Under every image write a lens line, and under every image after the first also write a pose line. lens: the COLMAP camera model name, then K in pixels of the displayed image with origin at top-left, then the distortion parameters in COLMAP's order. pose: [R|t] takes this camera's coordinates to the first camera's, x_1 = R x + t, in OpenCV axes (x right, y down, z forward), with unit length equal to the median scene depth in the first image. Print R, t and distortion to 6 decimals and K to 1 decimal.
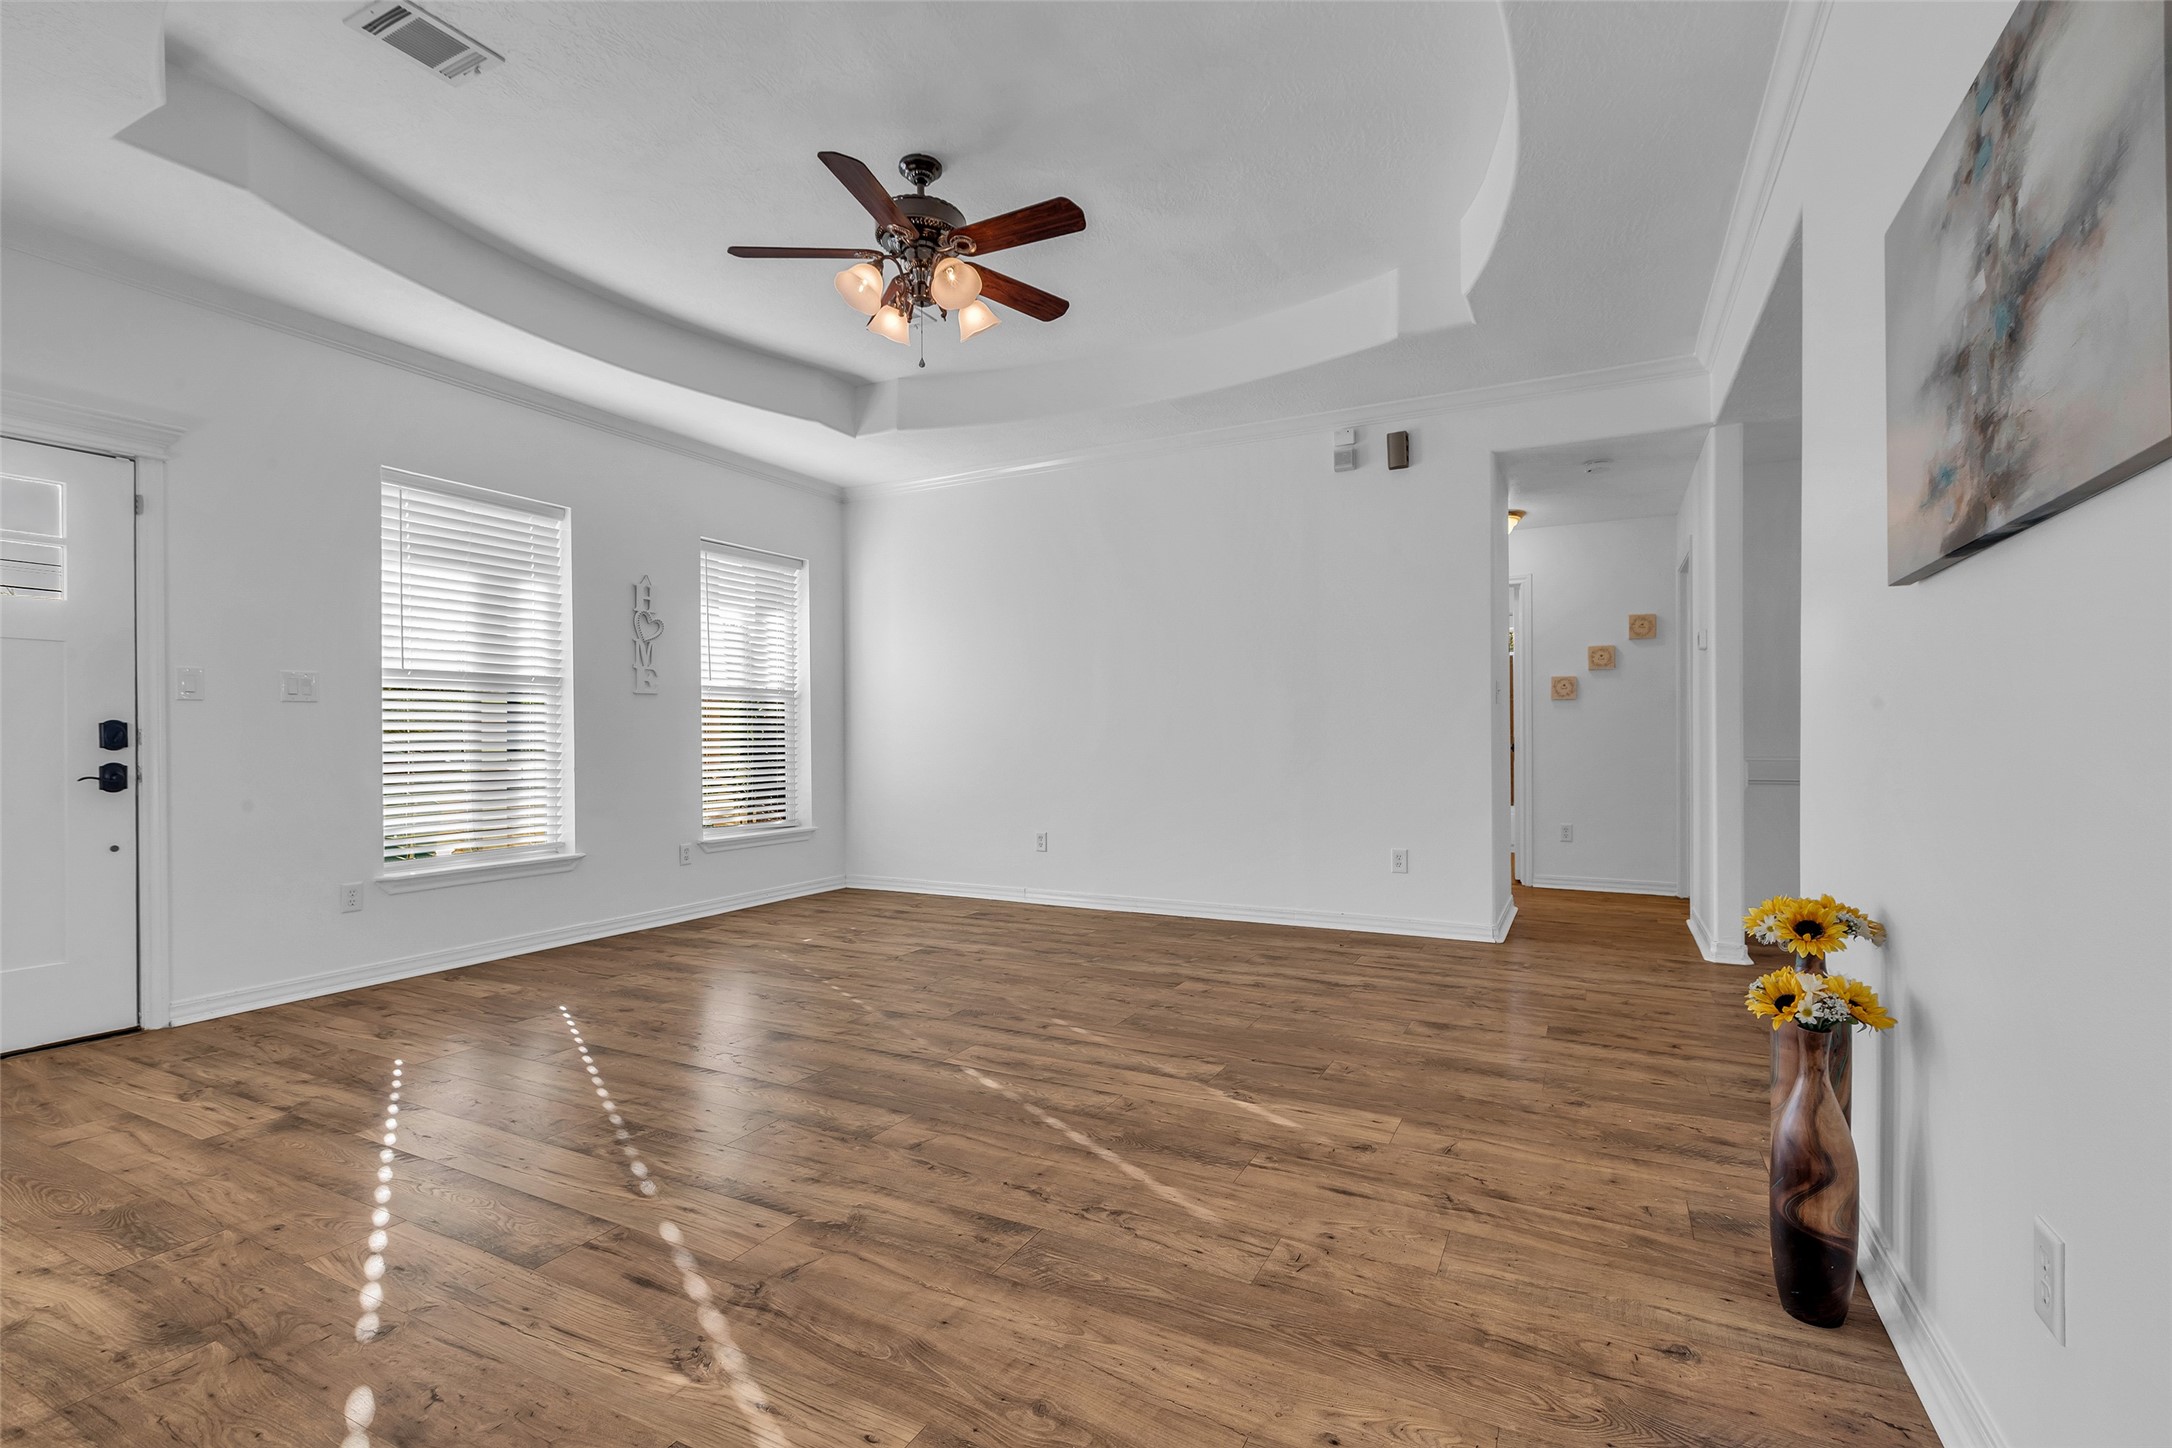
lens RADIAL K [[970.1, 0, 1099.7], [0, 970.1, 729.8], [0, 0, 1]] dist [-0.002794, 0.000303]
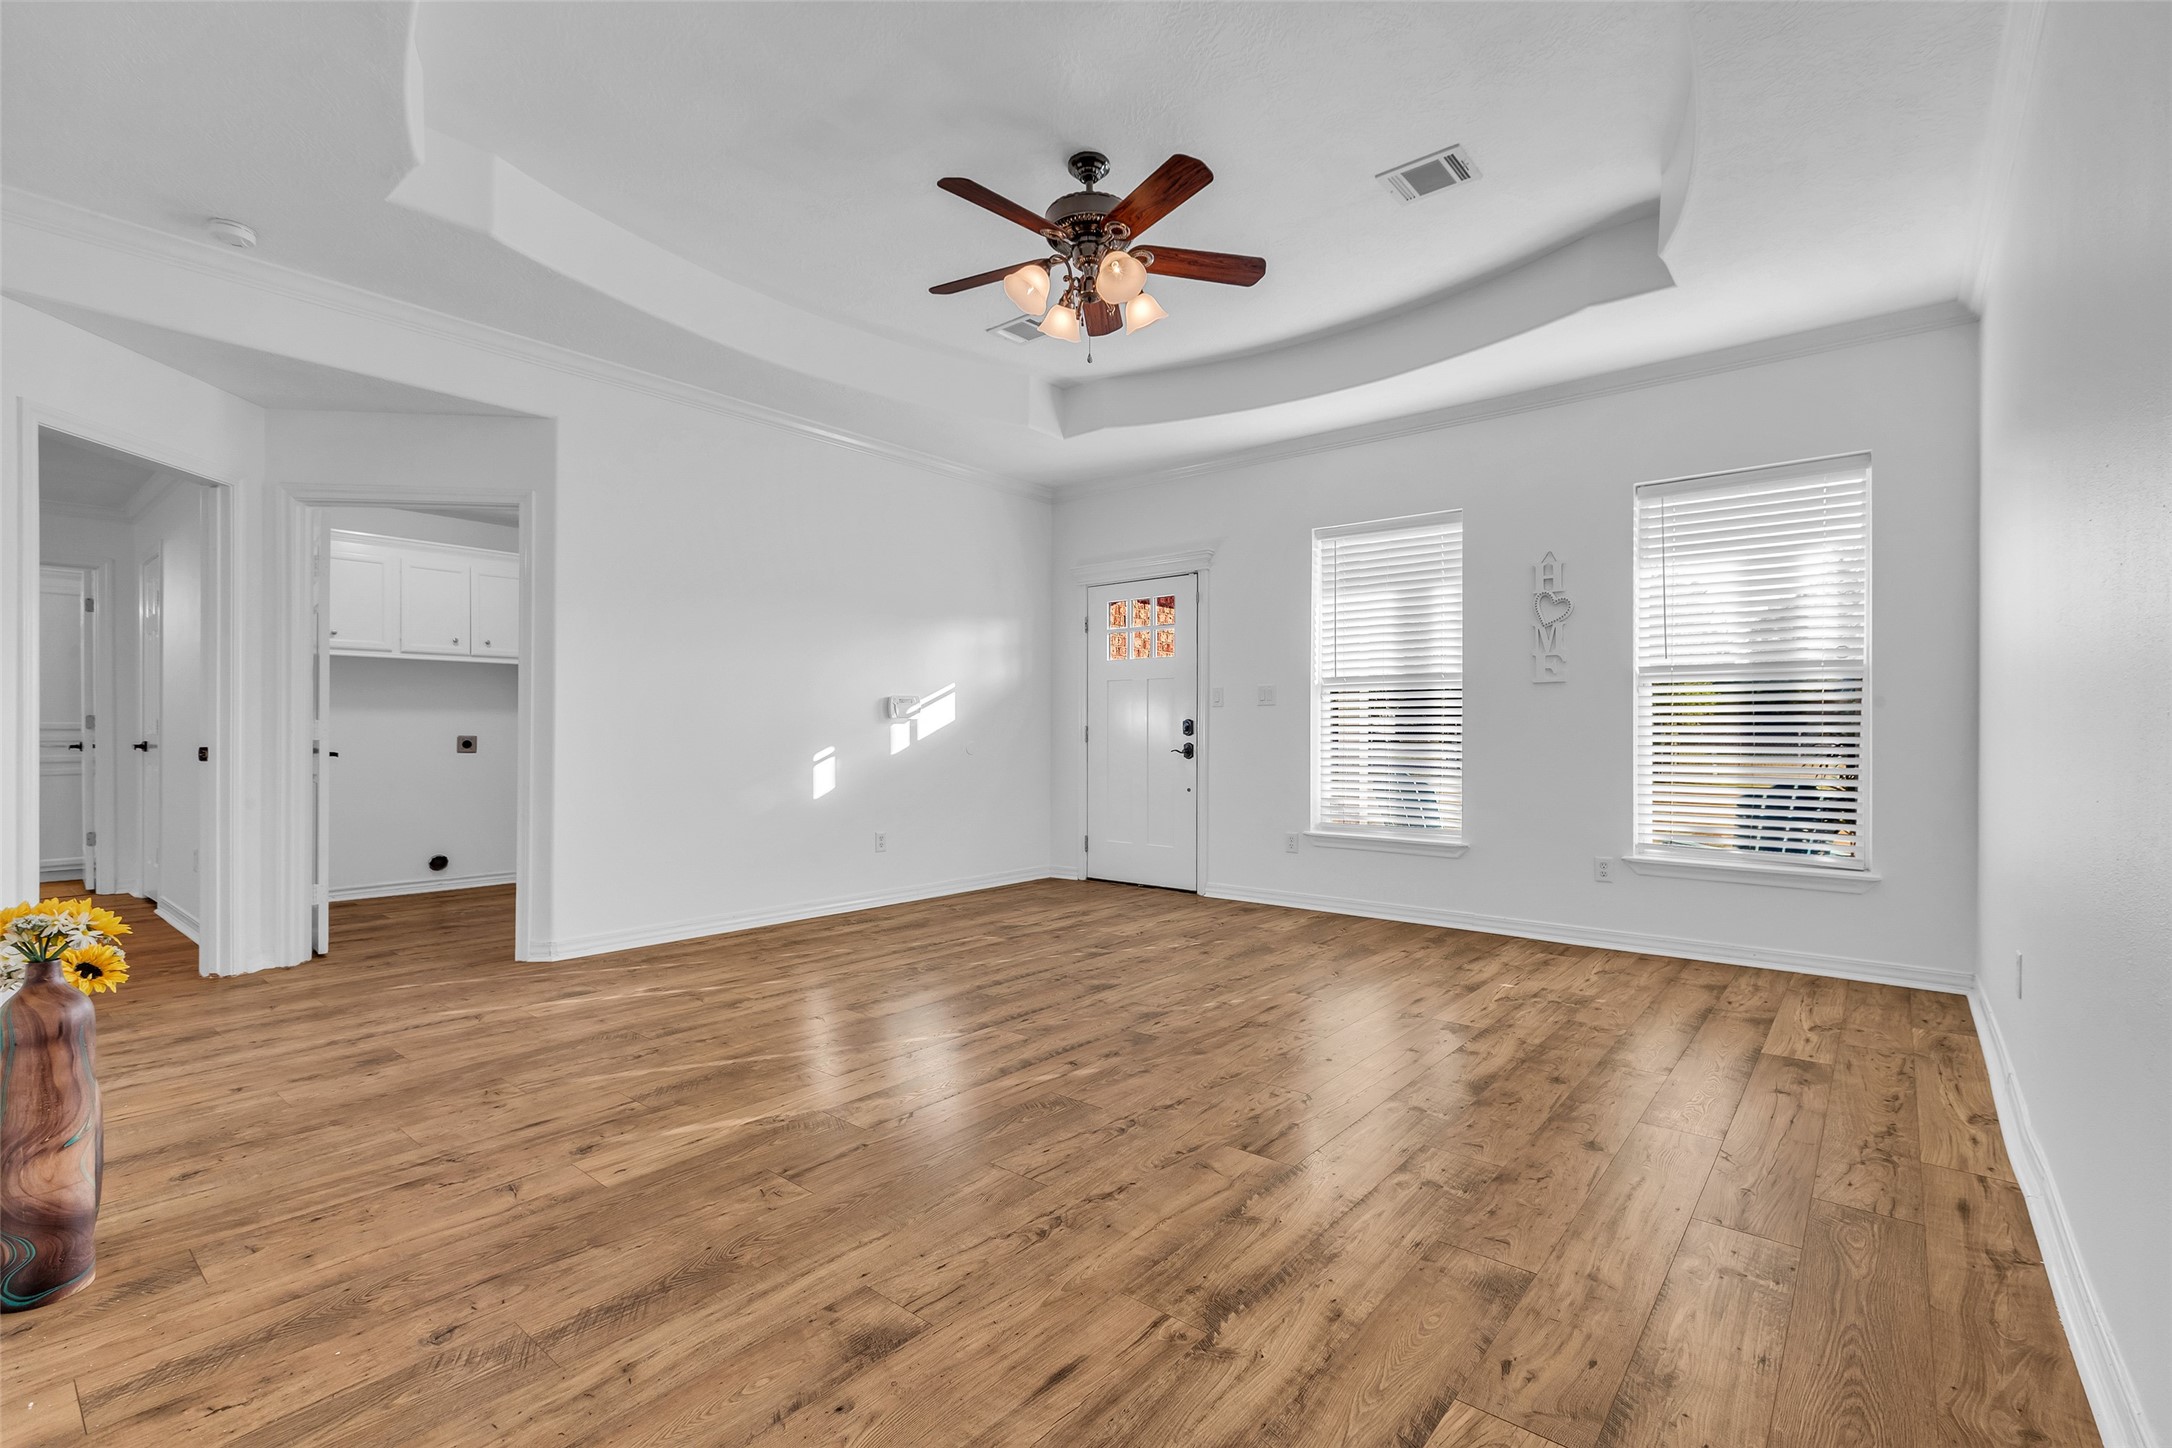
lens RADIAL K [[970.1, 0, 1099.7], [0, 970.1, 729.8], [0, 0, 1]] dist [-0.002794, 0.000303]
pose [[-0.209288, 0.002972, -0.977850, 0.949175], [0.005935, 0.999981, 0.001769, 0.006139], [0.977836, -0.005433, -0.209301, 1.454519]]
